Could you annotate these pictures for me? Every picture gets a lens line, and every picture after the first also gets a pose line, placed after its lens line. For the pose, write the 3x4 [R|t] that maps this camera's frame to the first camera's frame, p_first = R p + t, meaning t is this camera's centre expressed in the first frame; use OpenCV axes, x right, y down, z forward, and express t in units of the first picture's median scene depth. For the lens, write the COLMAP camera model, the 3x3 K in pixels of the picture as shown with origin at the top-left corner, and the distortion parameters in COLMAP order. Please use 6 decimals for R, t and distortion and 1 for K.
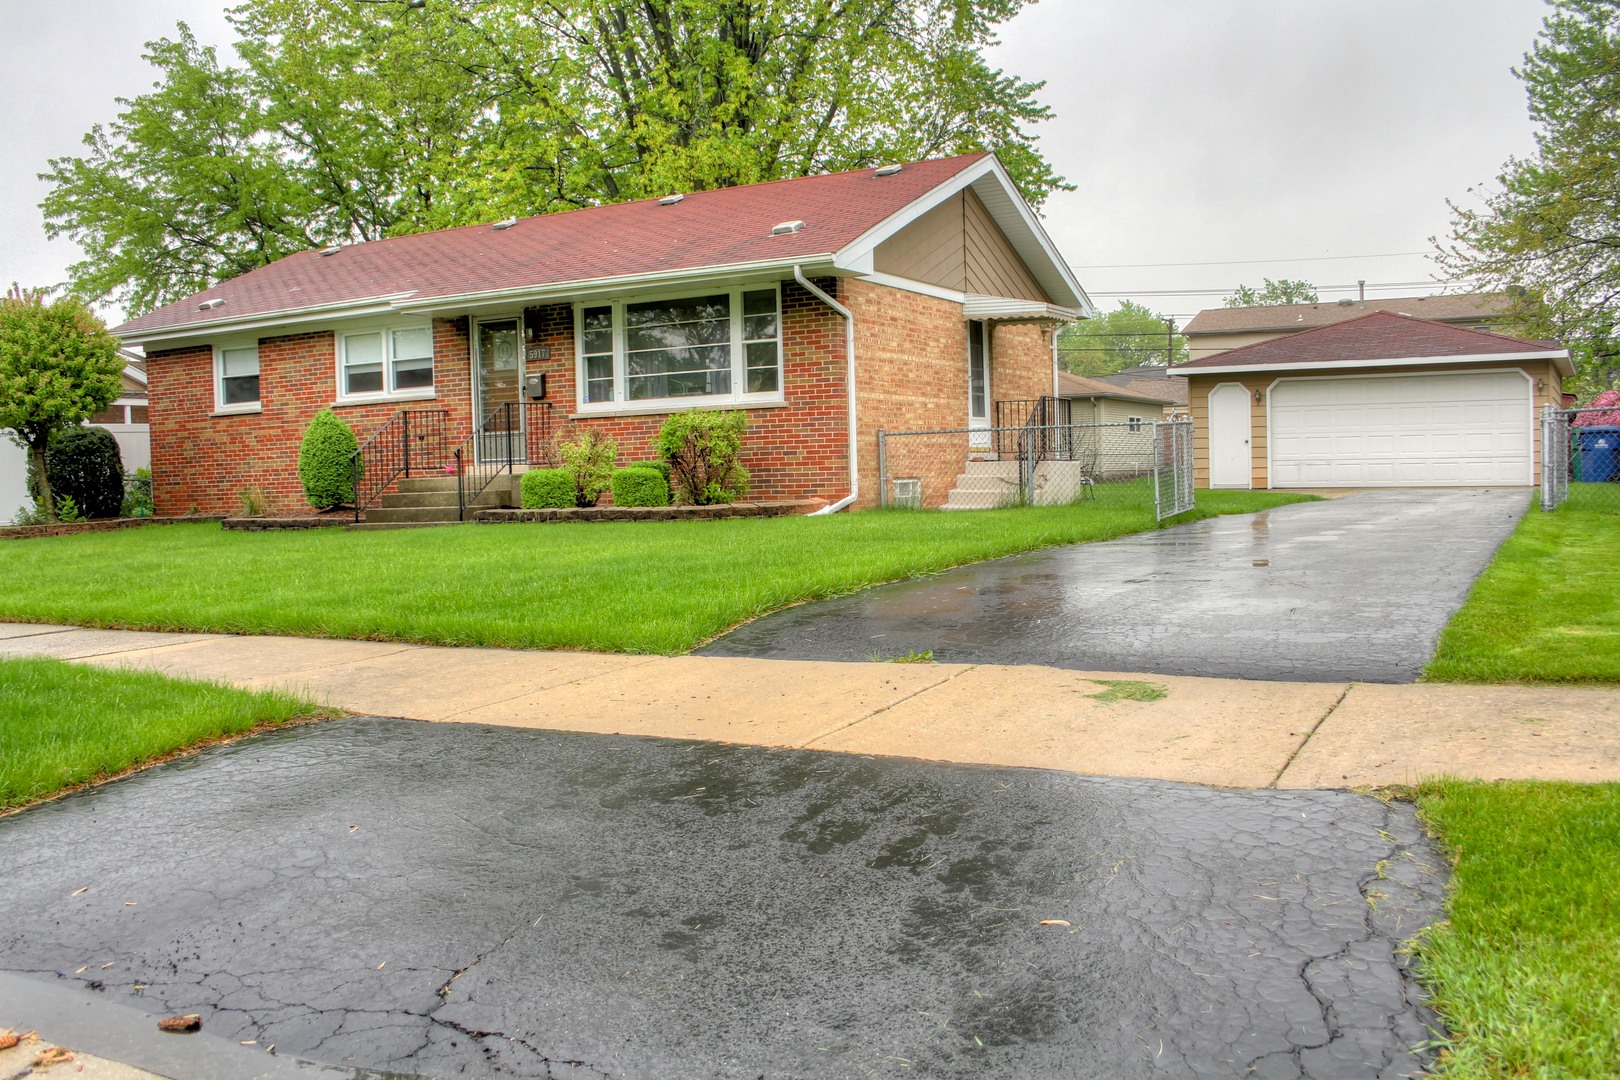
lens RADIAL K [[1343.3, 0, 814.9], [0, 1343.3, 549.0], [0, 0, 1]] dist [-0.159436, 0.141831]
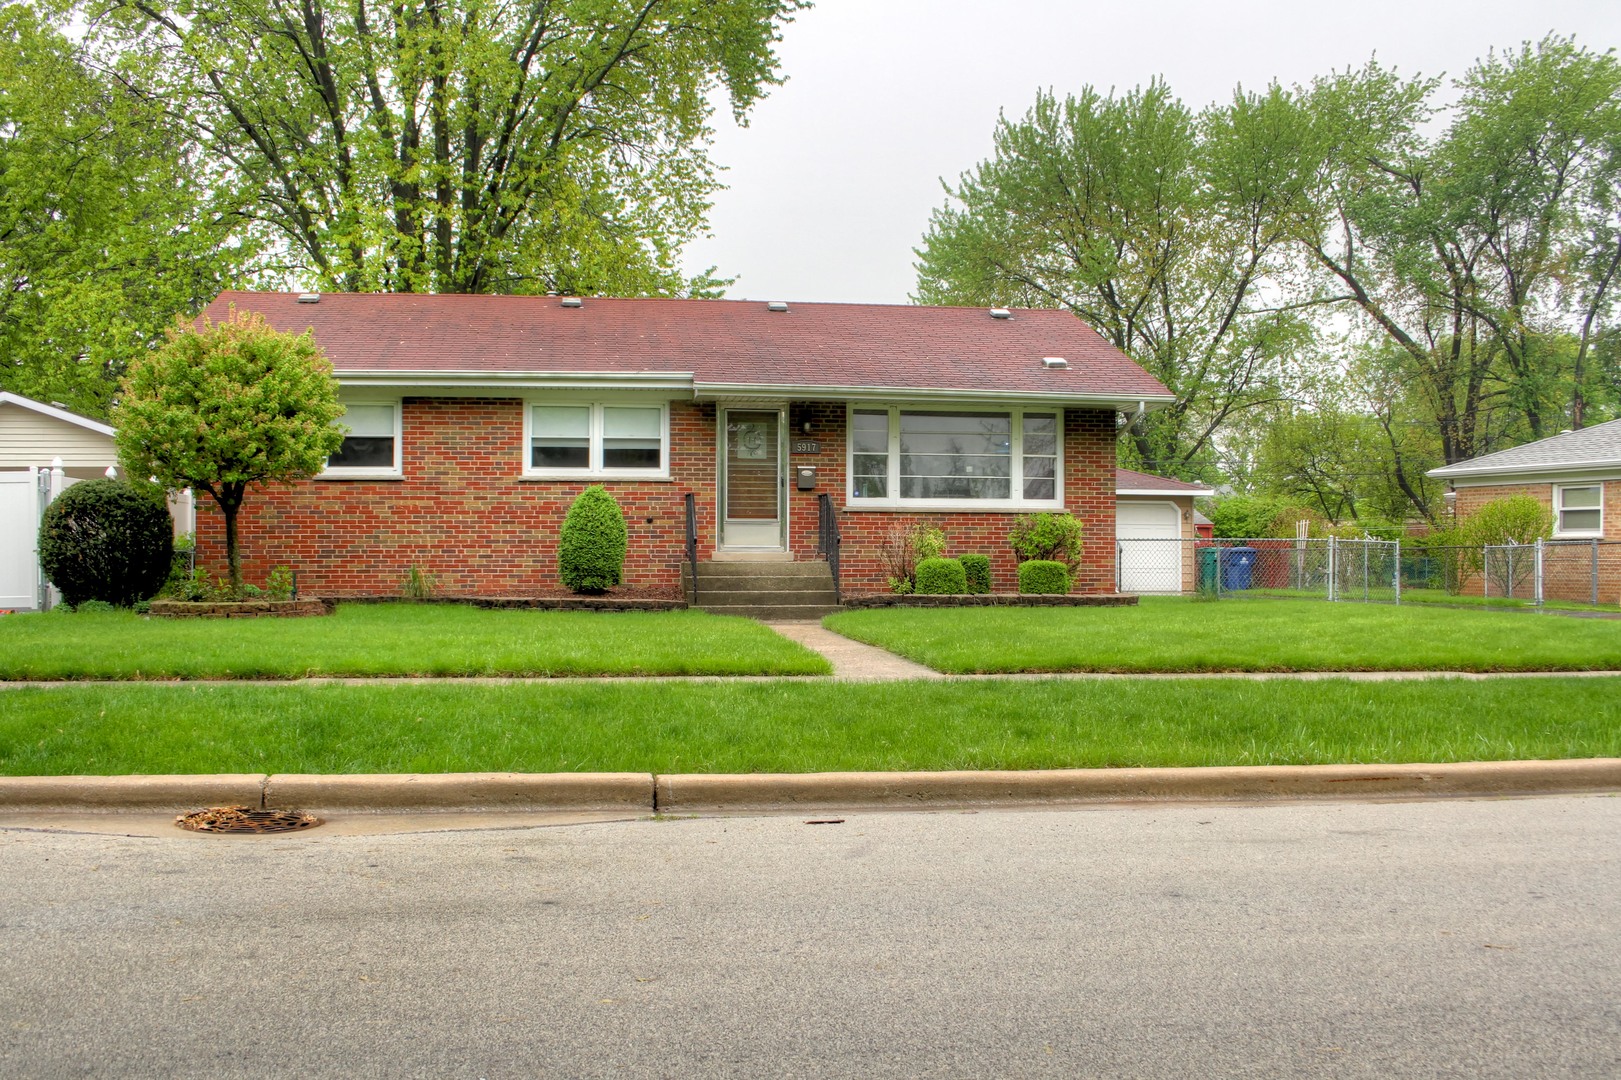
lens RADIAL K [[1344.1, 0, 815.4], [0, 1344.1, 549.0], [0, 0, 1]] dist [-0.159436, 0.141831]
pose [[0.828007, 0.036052, 0.559558, -0.747470], [0.007384, 0.997143, -0.075171, 0.011943], [-0.560669, 0.066374, 0.825375, 0.121904]]
